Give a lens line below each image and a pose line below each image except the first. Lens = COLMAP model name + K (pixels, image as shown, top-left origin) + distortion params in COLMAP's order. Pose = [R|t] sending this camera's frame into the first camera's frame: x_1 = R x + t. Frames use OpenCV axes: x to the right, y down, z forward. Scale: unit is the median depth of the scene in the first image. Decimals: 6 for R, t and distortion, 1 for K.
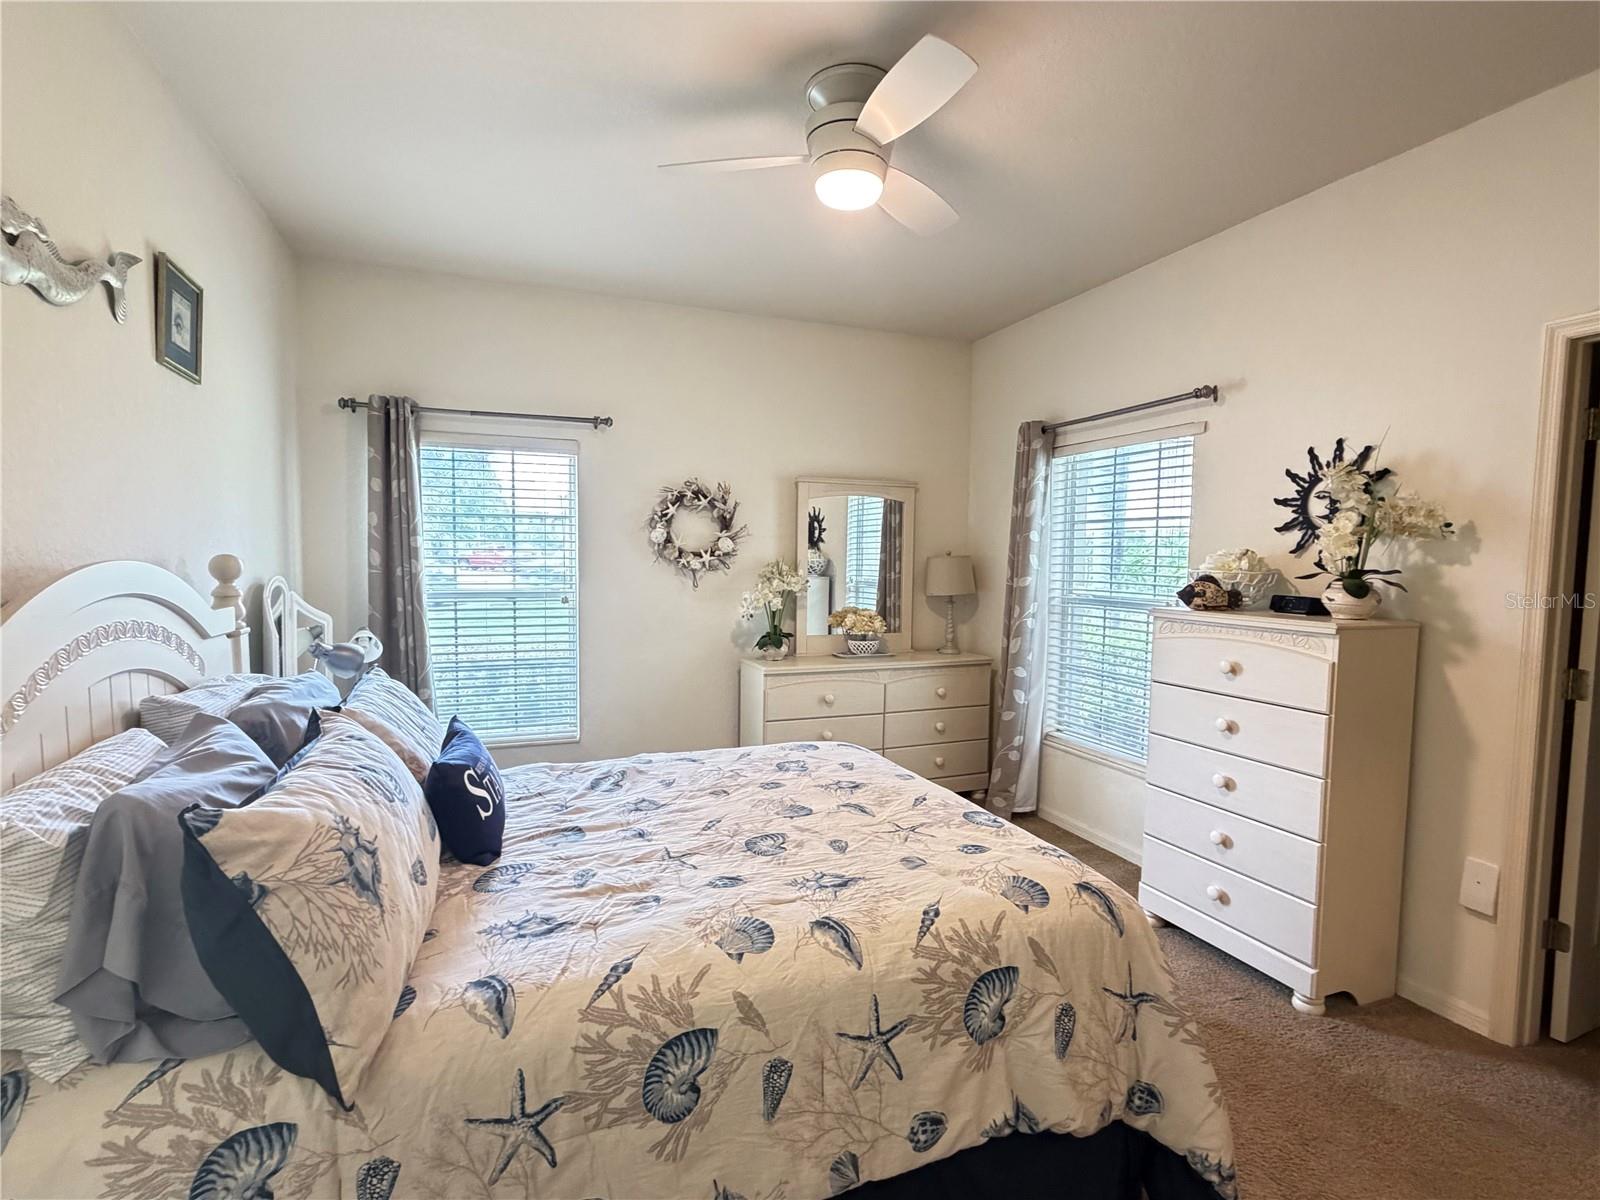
lens RADIAL K [[791.3, 0, 801.2], [0, 791.3, 596.9], [0, 0, 1]] dist [0.003049, -0.000499]
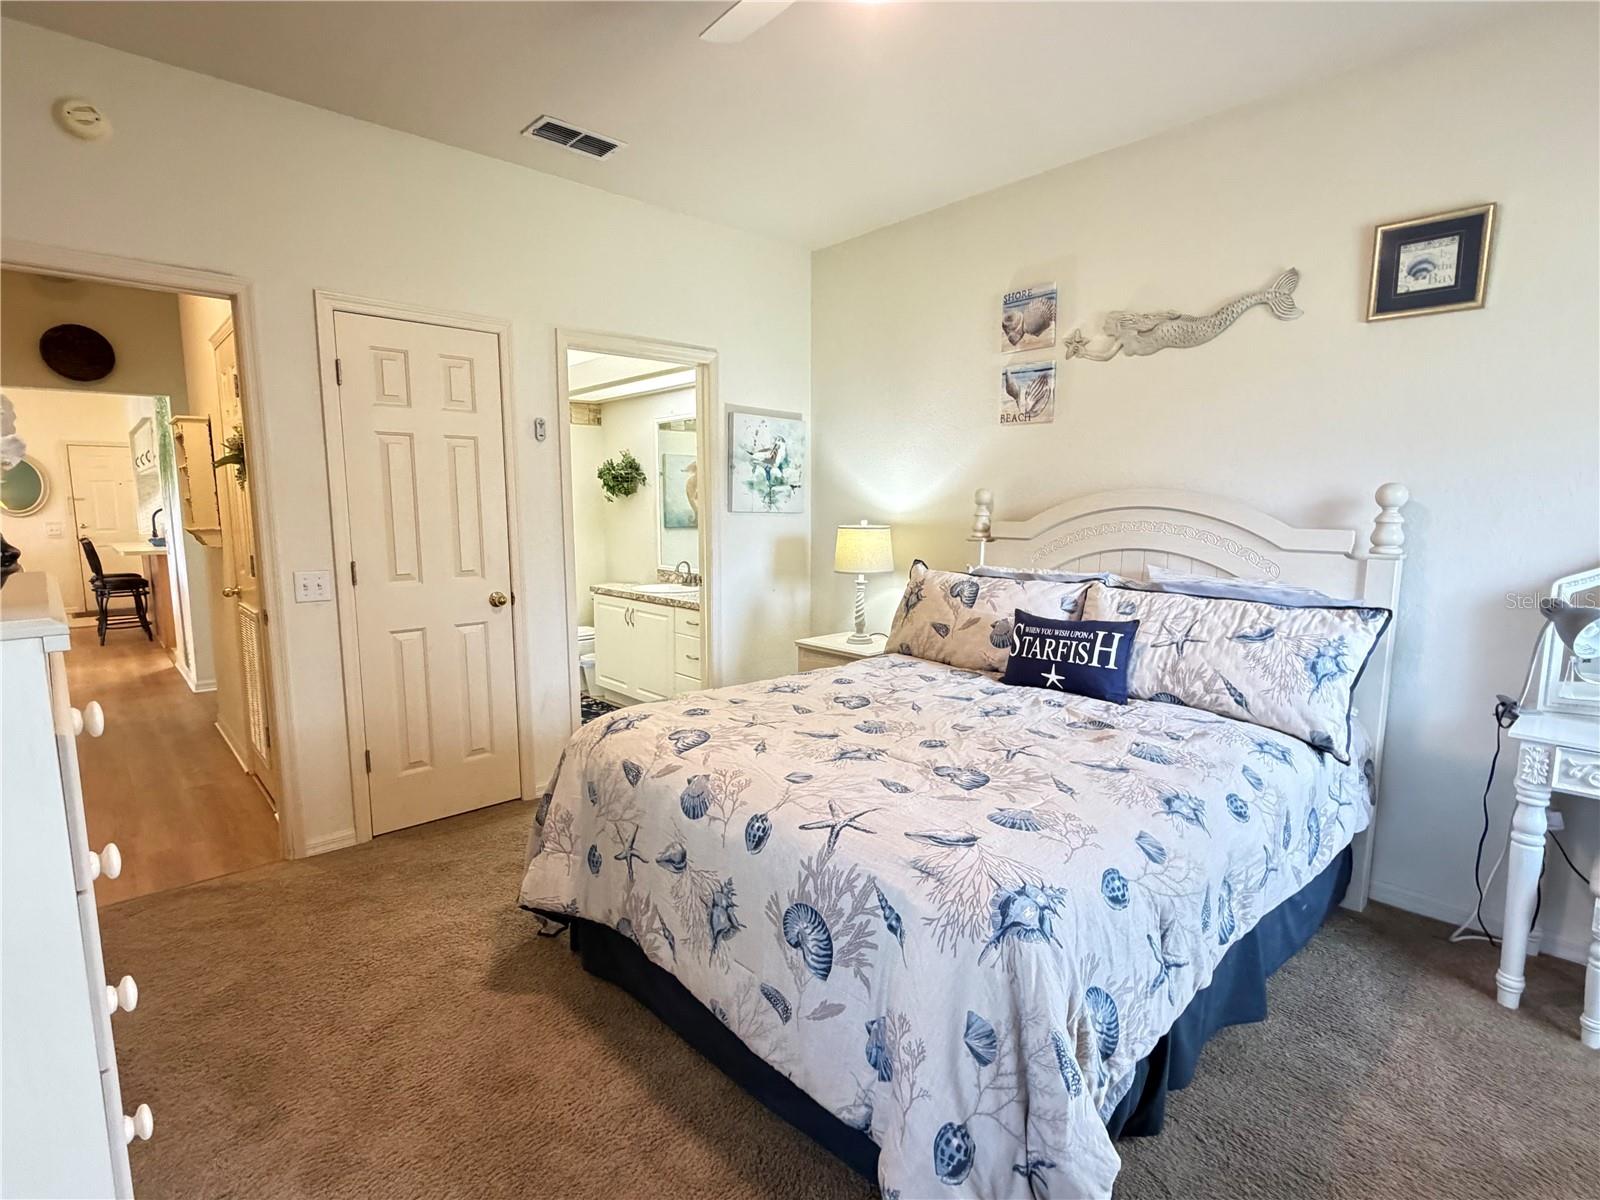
lens RADIAL K [[791.3, 0, 800.1], [0, 791.3, 610.2], [0, 0, 1]] dist [0.003049, -0.000499]
pose [[-0.929987, 0.039500, -0.365463, 0.449142], [-0.031951, 0.981761, 0.187417, -0.066449], [0.366200, 0.185972, -0.911763, 1.889928]]
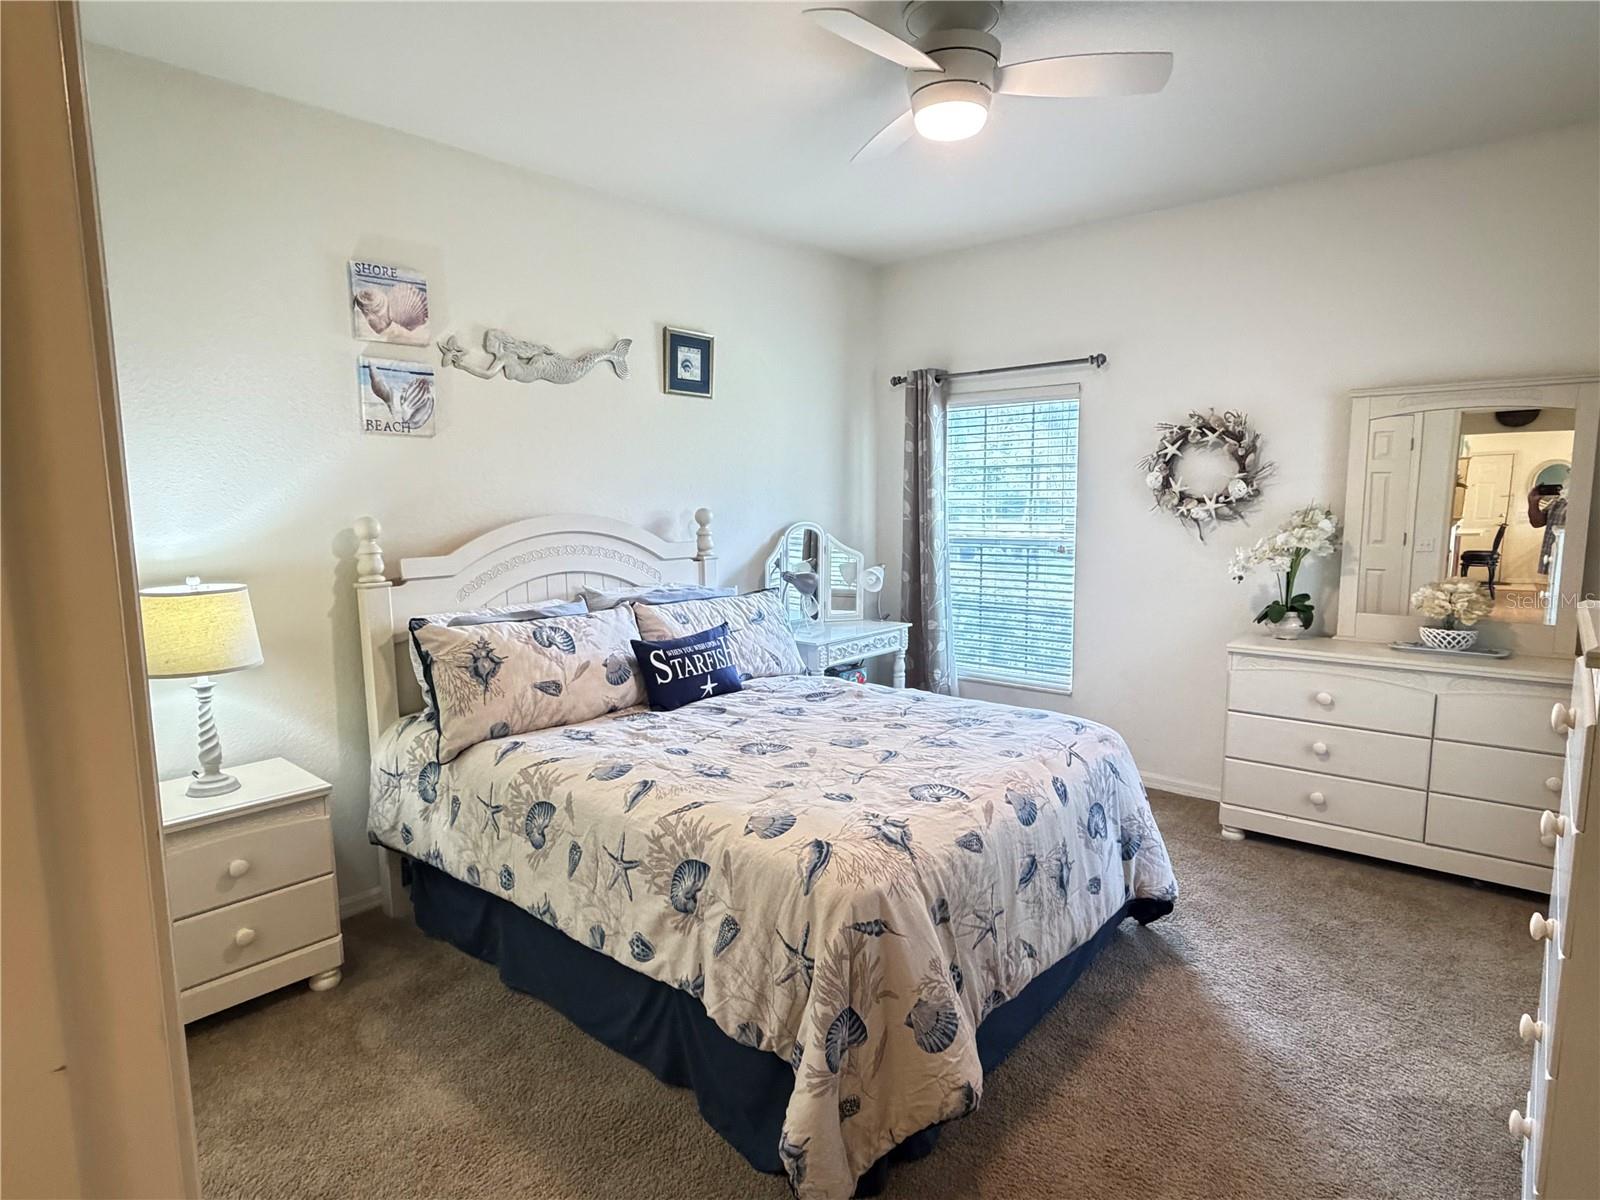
lens RADIAL K [[898.9, 0, 792.8], [0, 898.9, 606.4], [0, 0, 1]] dist [0.002555, 0.000356]
pose [[0.464553, 0.092328, -0.880719, 1.042528], [-0.033469, 0.995670, 0.086724, -0.022219], [0.884913, -0.010811, 0.465631, 0.357508]]
